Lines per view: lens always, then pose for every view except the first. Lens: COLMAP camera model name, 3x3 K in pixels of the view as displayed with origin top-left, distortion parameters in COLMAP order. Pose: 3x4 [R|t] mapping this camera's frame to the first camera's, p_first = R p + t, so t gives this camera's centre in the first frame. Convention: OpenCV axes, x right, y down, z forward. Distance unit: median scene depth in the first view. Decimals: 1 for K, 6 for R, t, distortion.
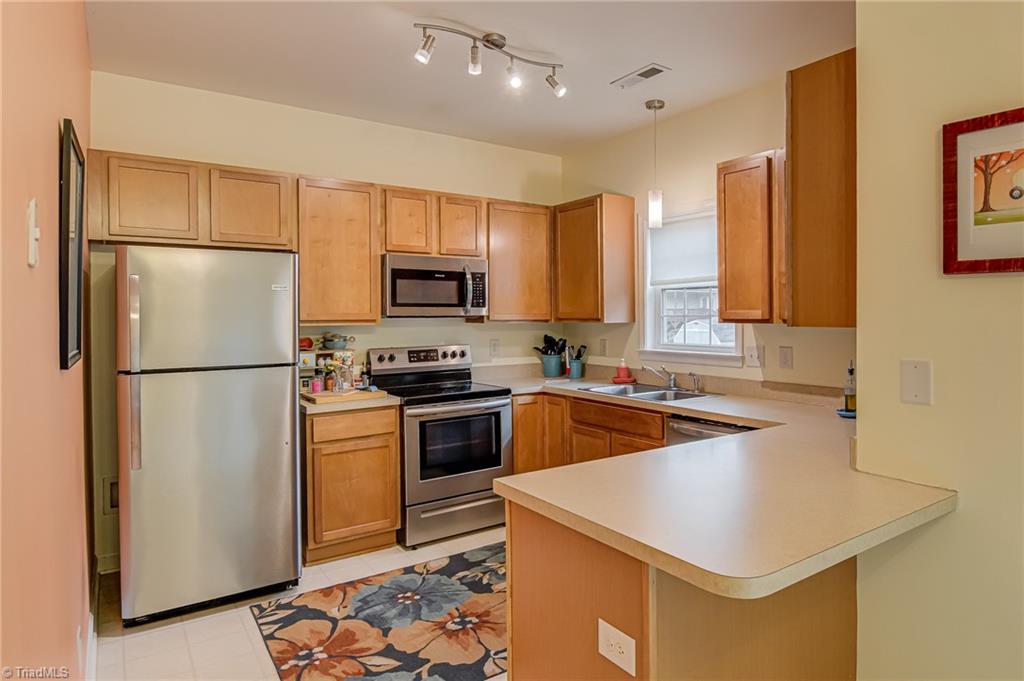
lens RADIAL K [[555.8, 0, 550.8], [0, 555.8, 327.5], [0, 0, 1]] dist [0.001494, -0.012599]
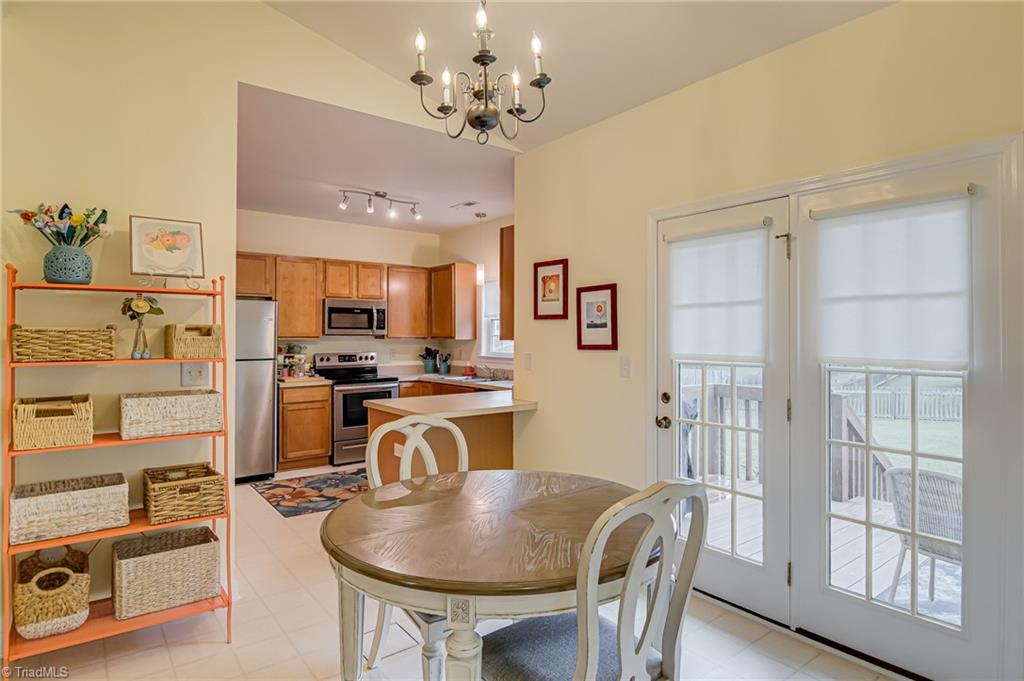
lens RADIAL K [[555.8, 0, 506.8], [0, 555.8, 333.7], [0, 0, 1]] dist [0.001494, -0.012599]
pose [[0.999910, 0.006673, 0.011666, 0.253341], [-0.006389, 0.999688, -0.024135, 0.015377], [-0.011823, 0.024058, 0.999641, -0.747071]]
